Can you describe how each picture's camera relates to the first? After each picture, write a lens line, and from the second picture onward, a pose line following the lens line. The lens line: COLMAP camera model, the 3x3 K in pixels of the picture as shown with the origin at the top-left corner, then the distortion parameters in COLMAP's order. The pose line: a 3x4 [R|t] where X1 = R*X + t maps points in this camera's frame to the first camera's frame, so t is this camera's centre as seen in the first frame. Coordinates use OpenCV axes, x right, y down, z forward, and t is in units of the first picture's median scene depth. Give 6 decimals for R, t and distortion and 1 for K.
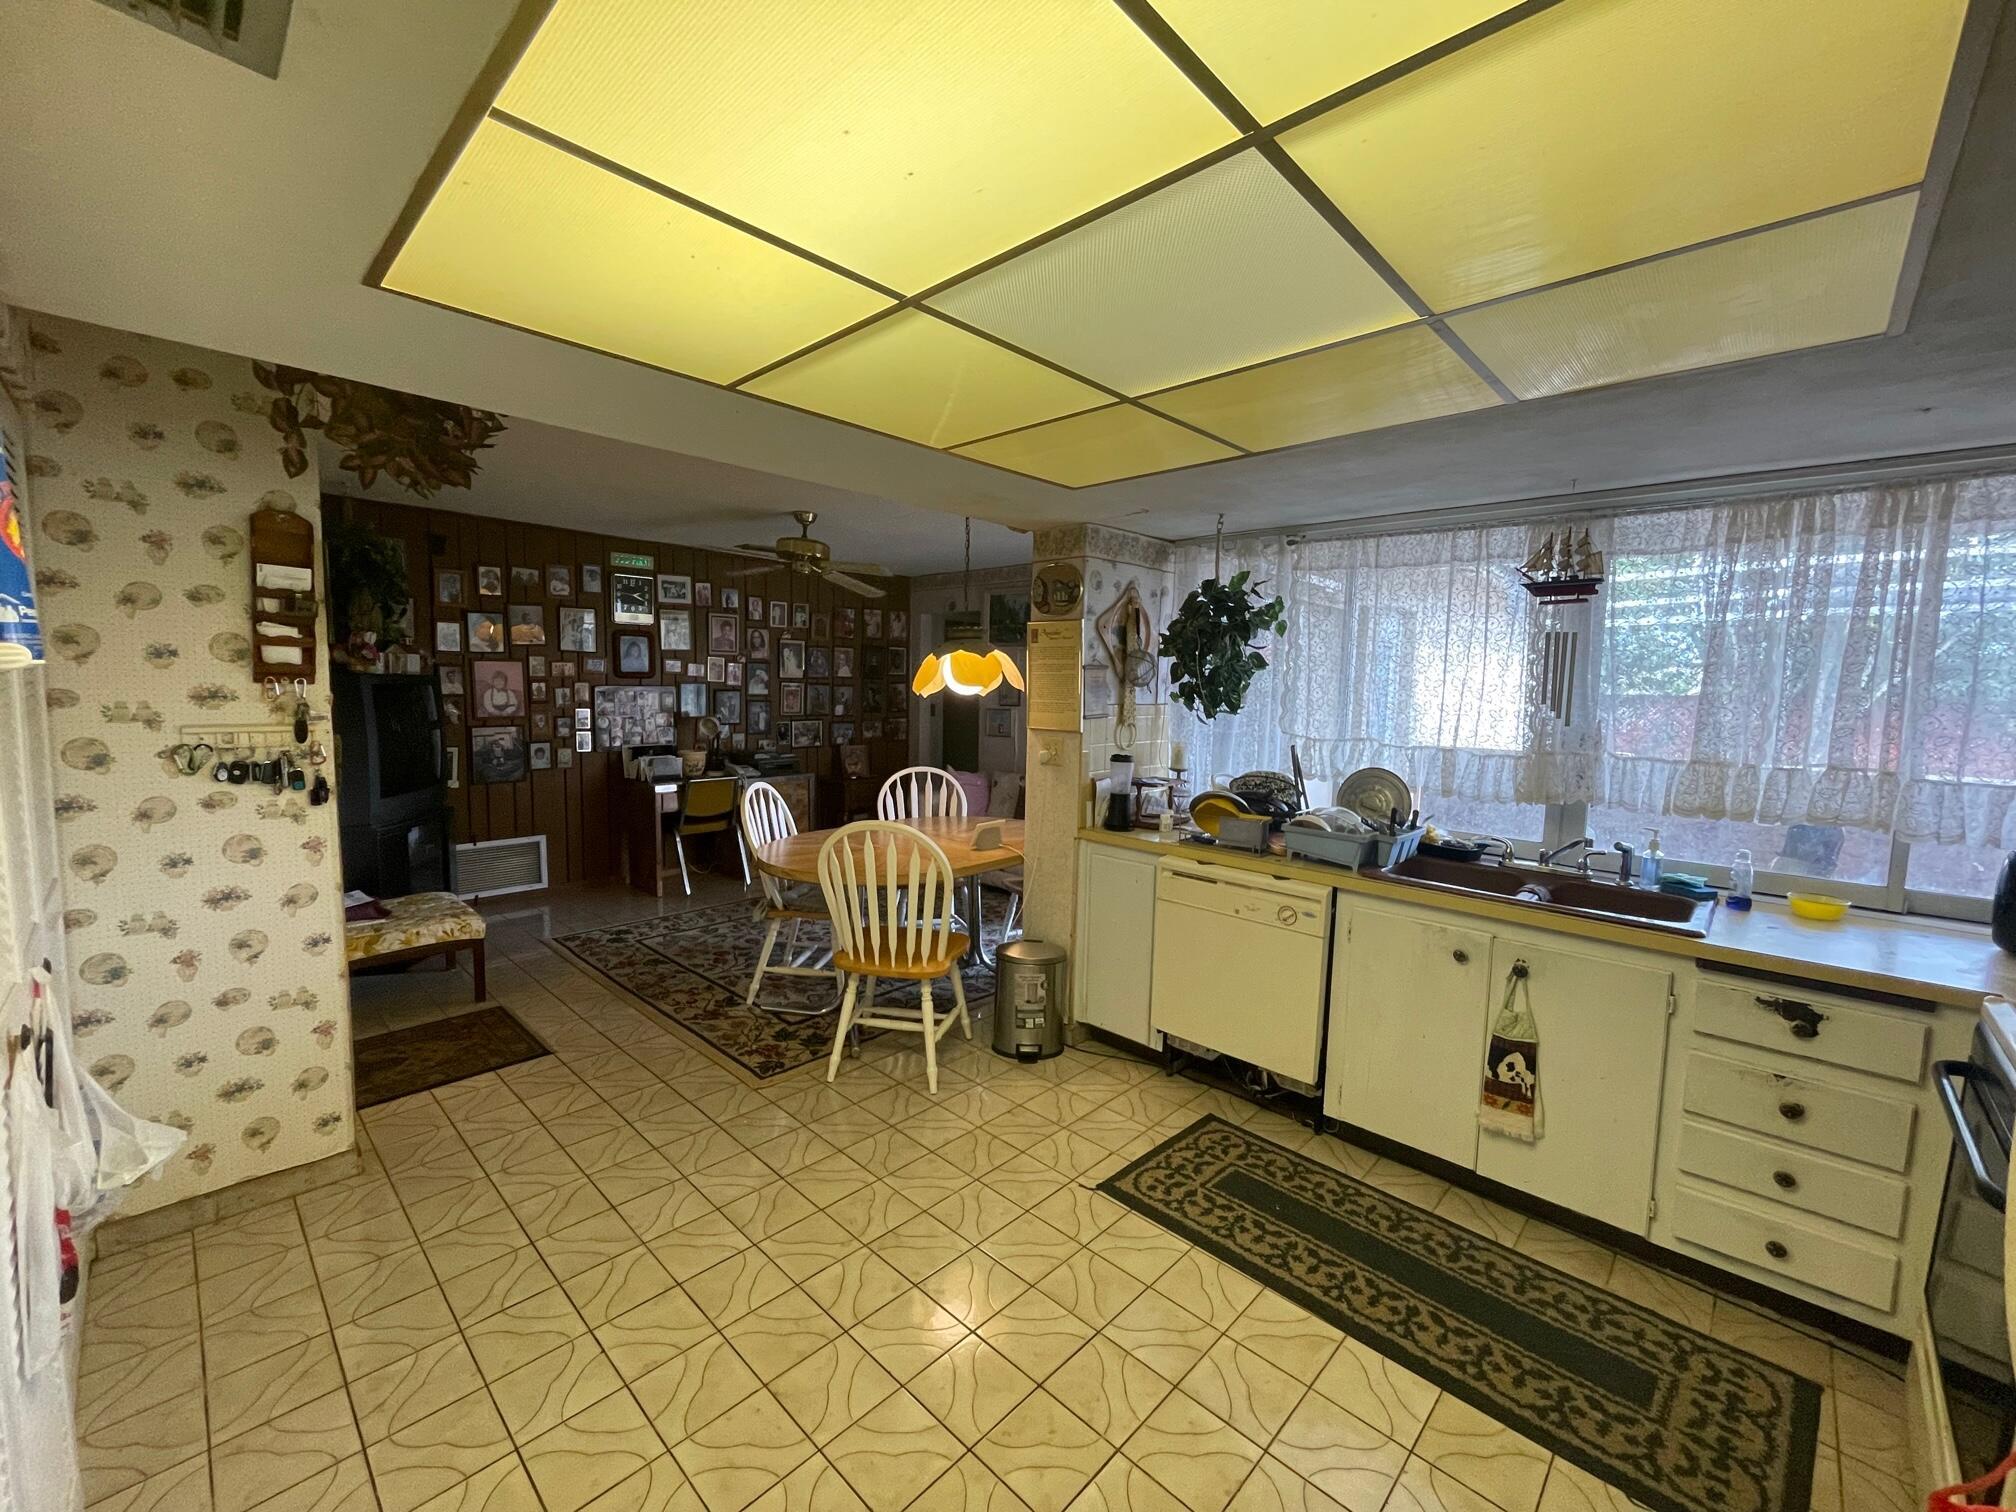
lens RADIAL K [[822.3, 0, 1008.2], [0, 822.3, 756.1], [0, 0, 1]] dist [0.011582, 0.000140]
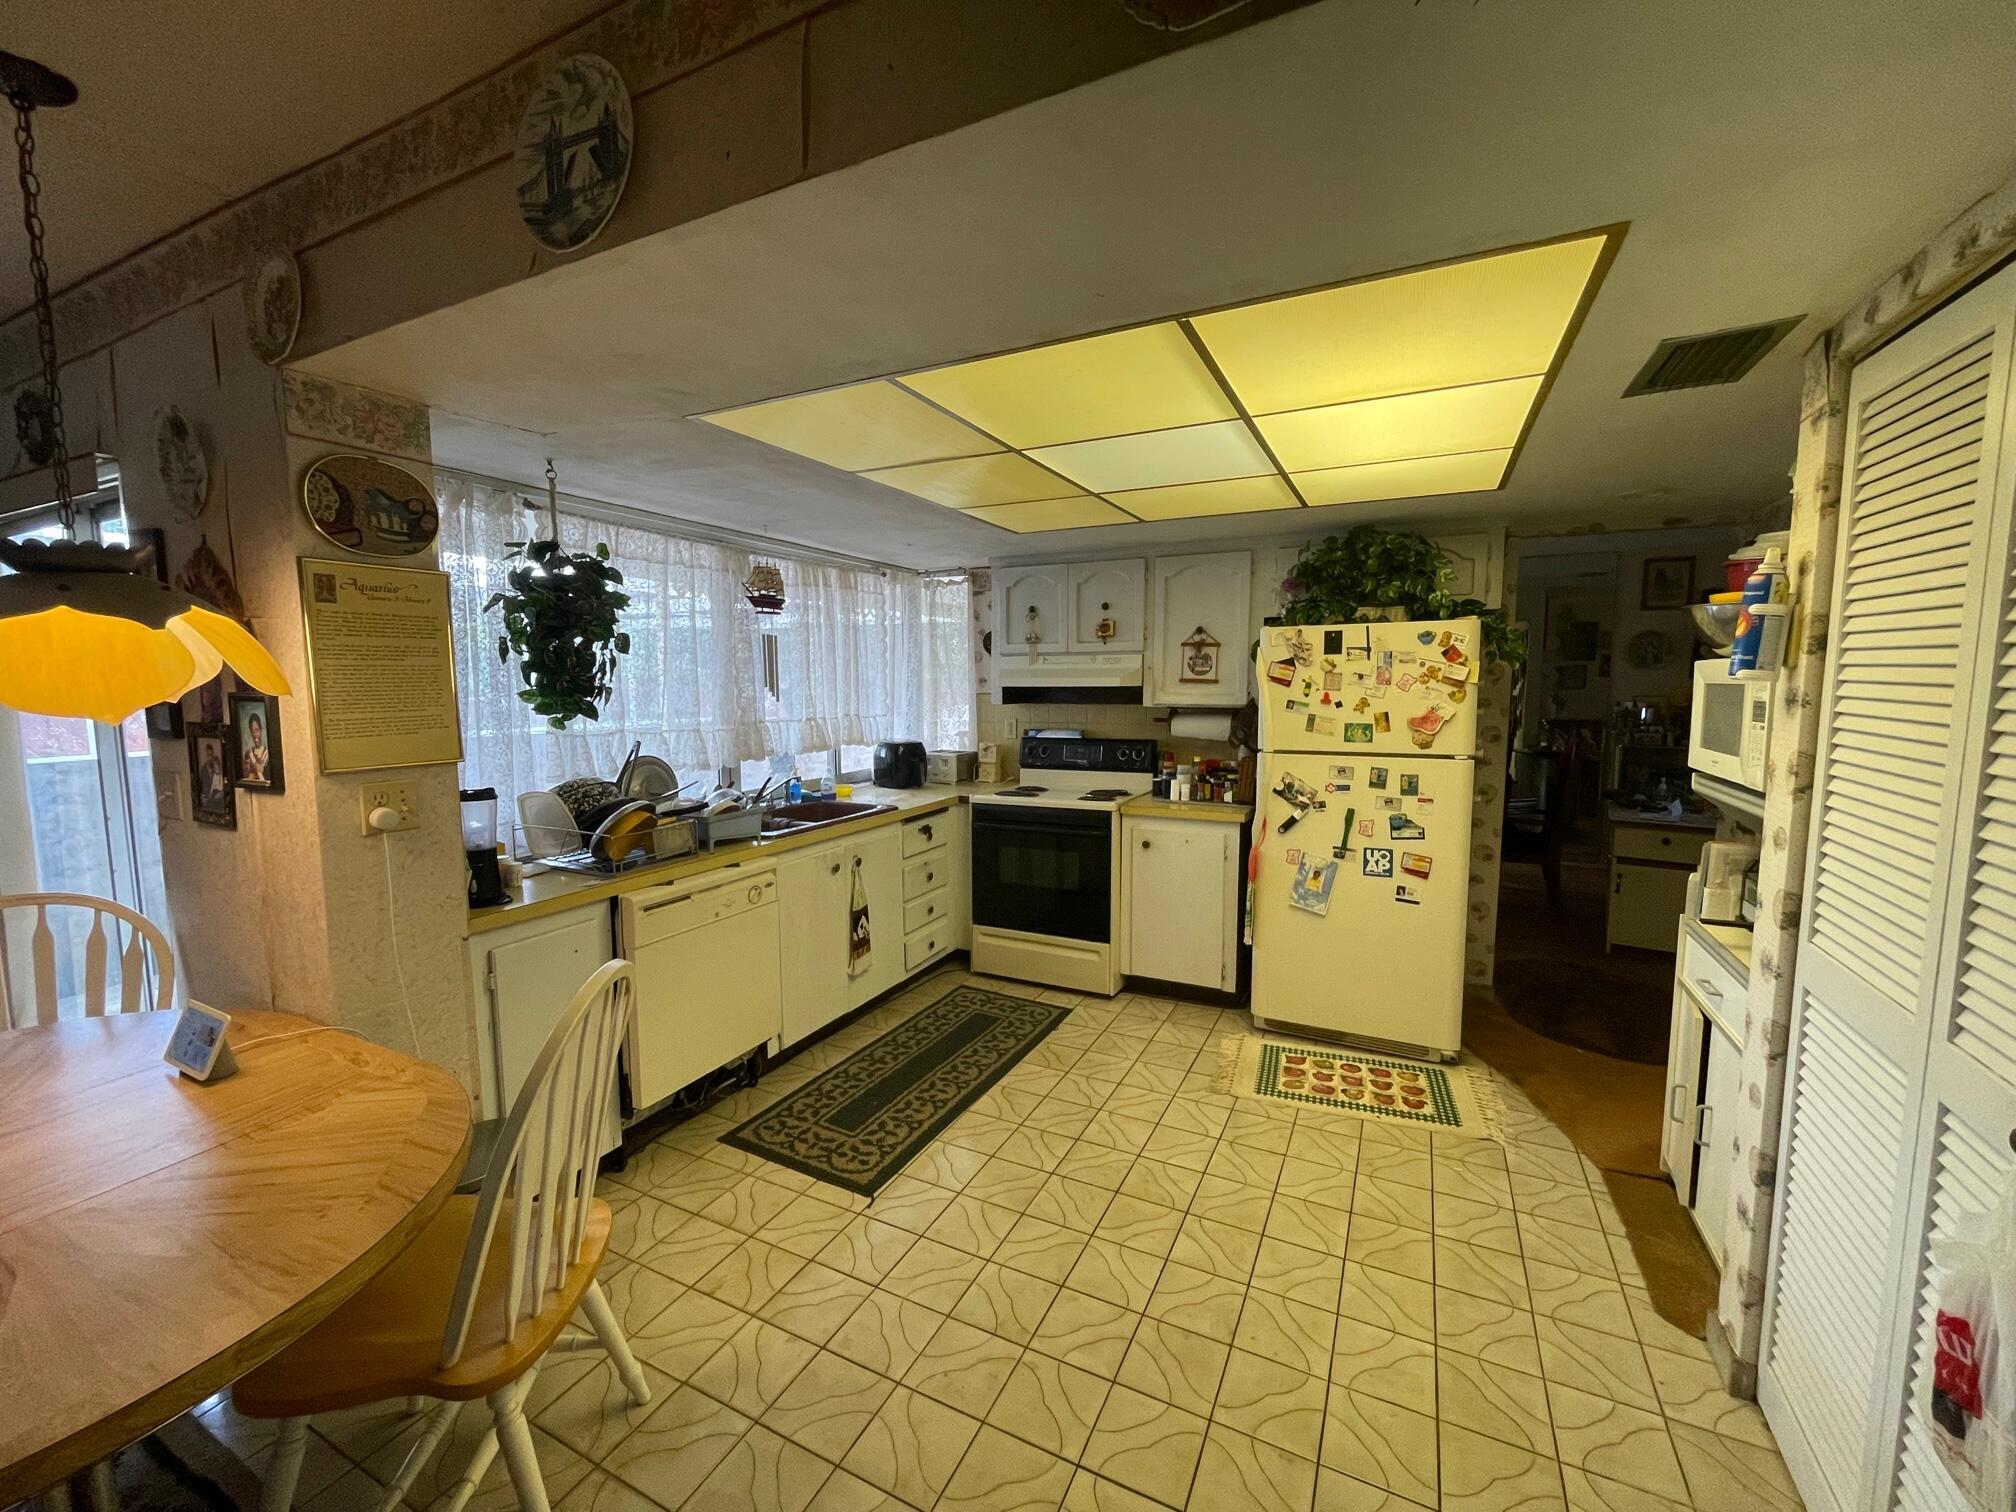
lens RADIAL K [[822.3, 0, 1008.2], [0, 822.3, 755.4], [0, 0, 1]] dist [0.011582, 0.000140]
pose [[-0.292555, -0.109834, 0.949920, -0.874630], [0.085115, 0.986448, 0.140271, -0.121931], [-0.952453, 0.121889, -0.279242, 1.139170]]
